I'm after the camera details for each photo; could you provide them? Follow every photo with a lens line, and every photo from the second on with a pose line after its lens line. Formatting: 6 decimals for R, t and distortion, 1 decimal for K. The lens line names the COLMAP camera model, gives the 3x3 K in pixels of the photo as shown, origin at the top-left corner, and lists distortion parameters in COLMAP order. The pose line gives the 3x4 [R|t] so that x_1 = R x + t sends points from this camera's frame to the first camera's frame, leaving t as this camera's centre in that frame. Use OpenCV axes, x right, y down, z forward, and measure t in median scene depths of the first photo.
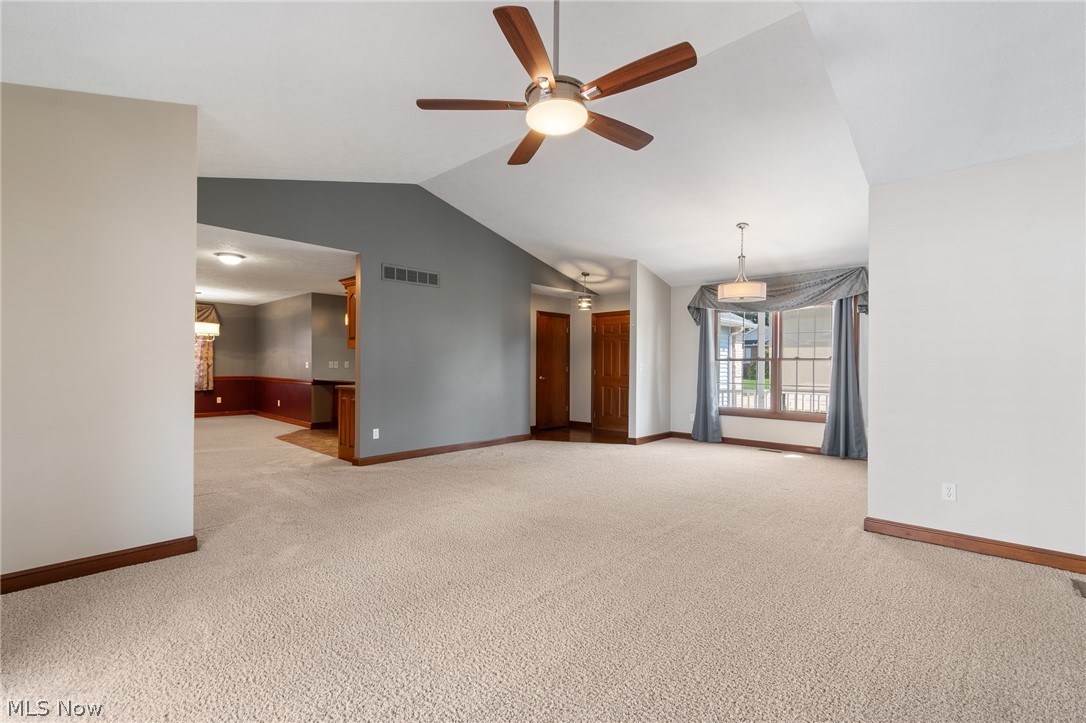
lens RADIAL K [[480.5, 0, 540.1], [0, 480.5, 366.9], [0, 0, 1]] dist [0.004674, -0.003006]
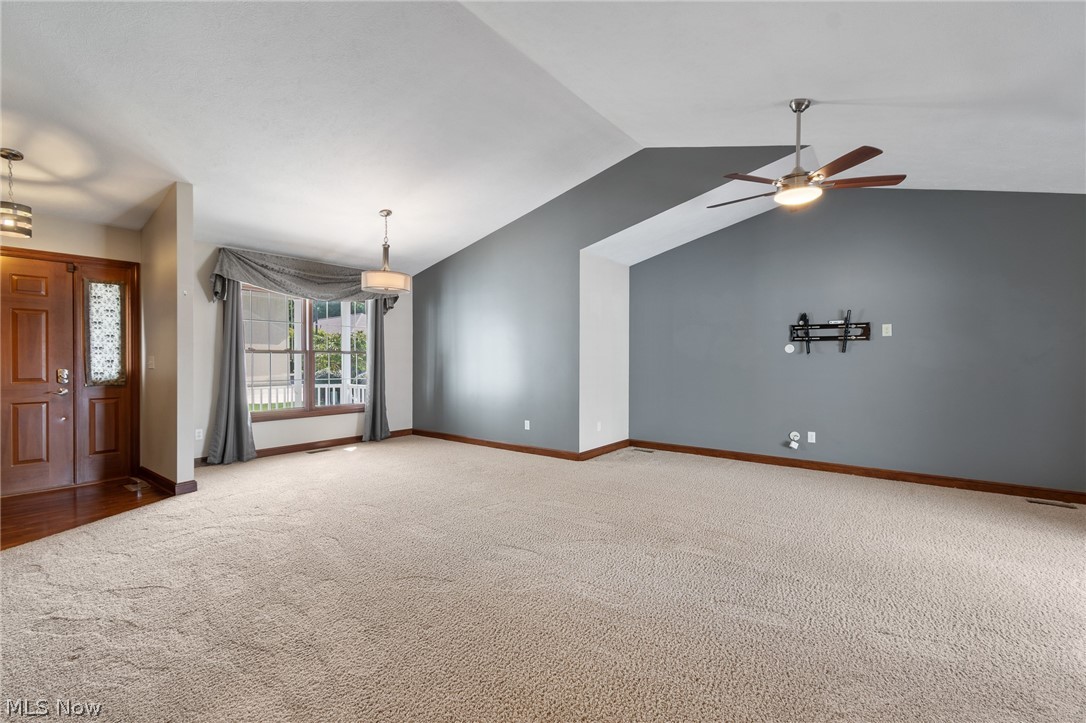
lens RADIAL K [[480.5, 0, 540.8], [0, 480.5, 363.1], [0, 0, 1]] dist [0.004674, -0.003006]
pose [[-0.108689, -0.015979, 0.993947, -0.323350], [0.001854, 0.999866, 0.016276, -0.006512], [-0.994074, 0.003612, -0.108645, 0.439732]]
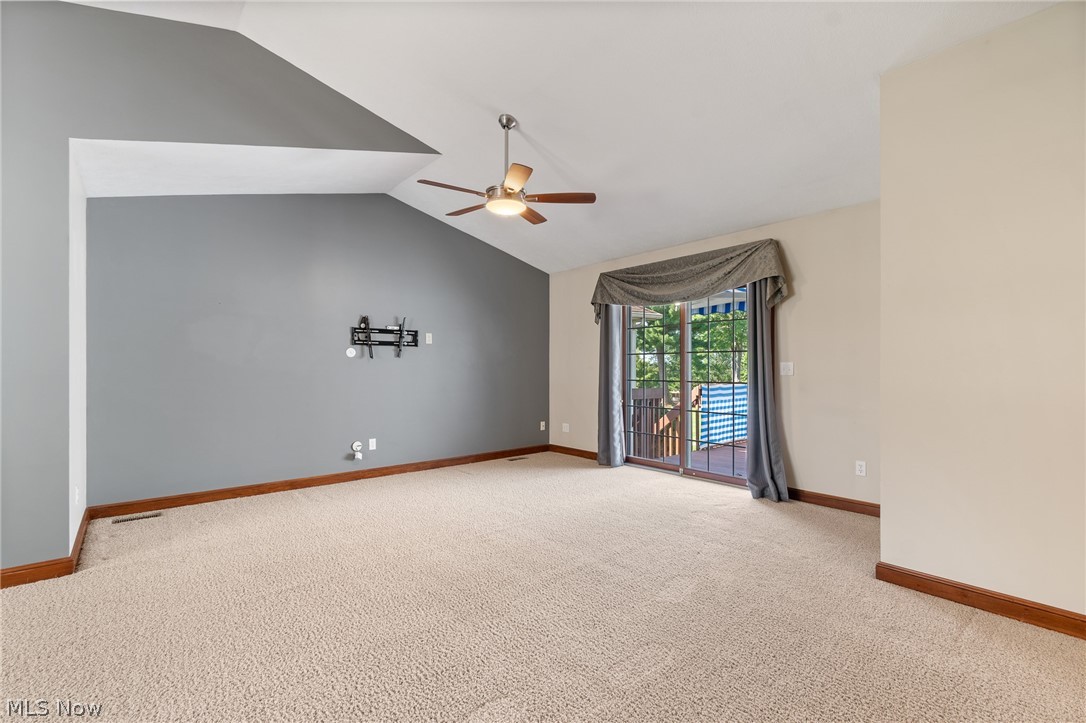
lens RADIAL K [[480.5, 0, 537.0], [0, 480.5, 368.1], [0, 0, 1]] dist [0.004674, -0.003006]
pose [[-0.994181, -0.004658, 0.107623, -0.063144], [-0.003686, 0.999951, 0.009226, -0.002622], [-0.107661, 0.008775, -0.994149, 0.576909]]
